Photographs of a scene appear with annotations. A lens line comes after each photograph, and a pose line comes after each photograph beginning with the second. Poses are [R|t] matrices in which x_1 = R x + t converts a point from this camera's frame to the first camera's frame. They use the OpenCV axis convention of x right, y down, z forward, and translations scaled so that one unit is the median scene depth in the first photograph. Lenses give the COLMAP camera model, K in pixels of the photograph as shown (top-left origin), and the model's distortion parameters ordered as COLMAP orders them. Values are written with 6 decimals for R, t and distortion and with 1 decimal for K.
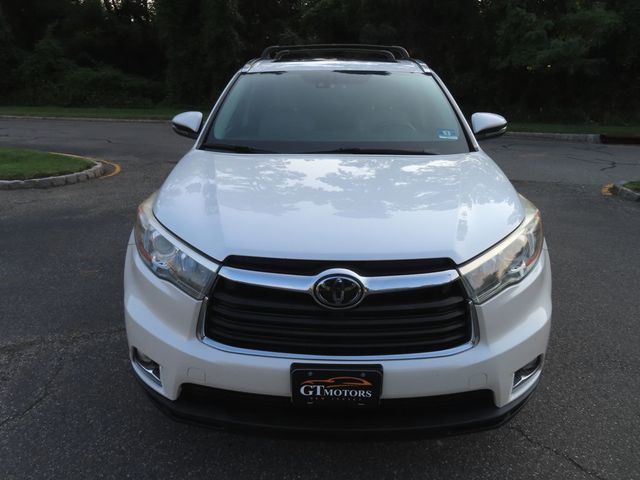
lens RADIAL K [[452.4, 0, 318.3], [0, 452.4, 242.5], [0, 0, 1]] dist [-0.005484, 0.005348]
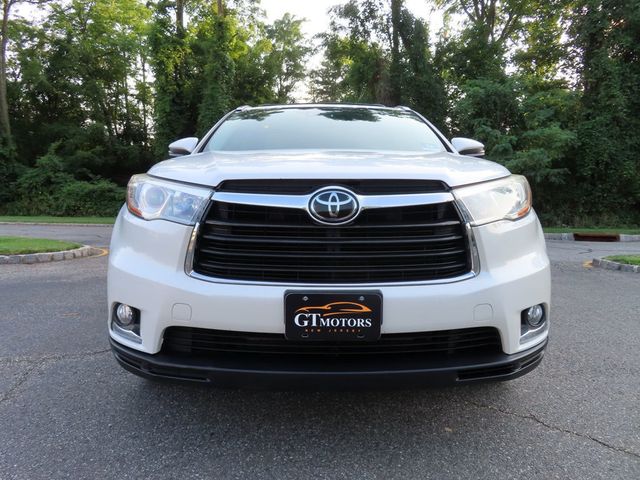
lens RADIAL K [[452.4, 0, 318.3], [0, 452.4, 242.5], [0, 0, 1]] dist [-0.005484, 0.005348]
pose [[0.999500, -0.003246, 0.031449, -0.015459], [0.011089, 0.967516, -0.252566, 0.319781], [-0.029607, 0.252788, 0.967069, 0.050370]]
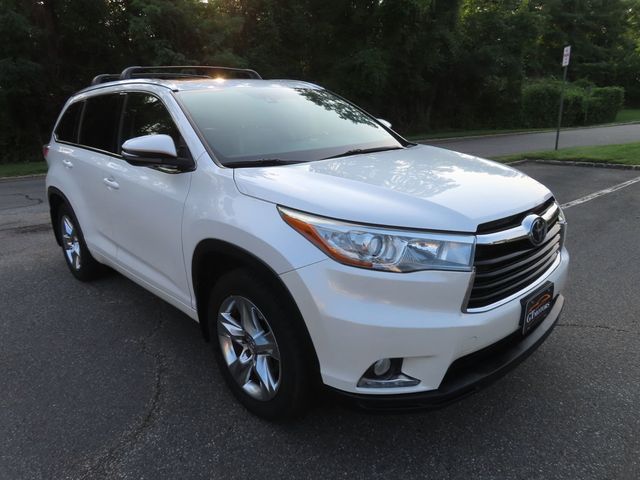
lens RADIAL K [[452.4, 0, 318.3], [0, 452.4, 242.5], [0, 0, 1]] dist [-0.005484, 0.005348]
pose [[0.716983, -0.228642, 0.658527, -0.962582], [0.279375, 0.959743, 0.029051, -0.057280], [-0.638659, 0.163147, 0.751996, 0.313889]]
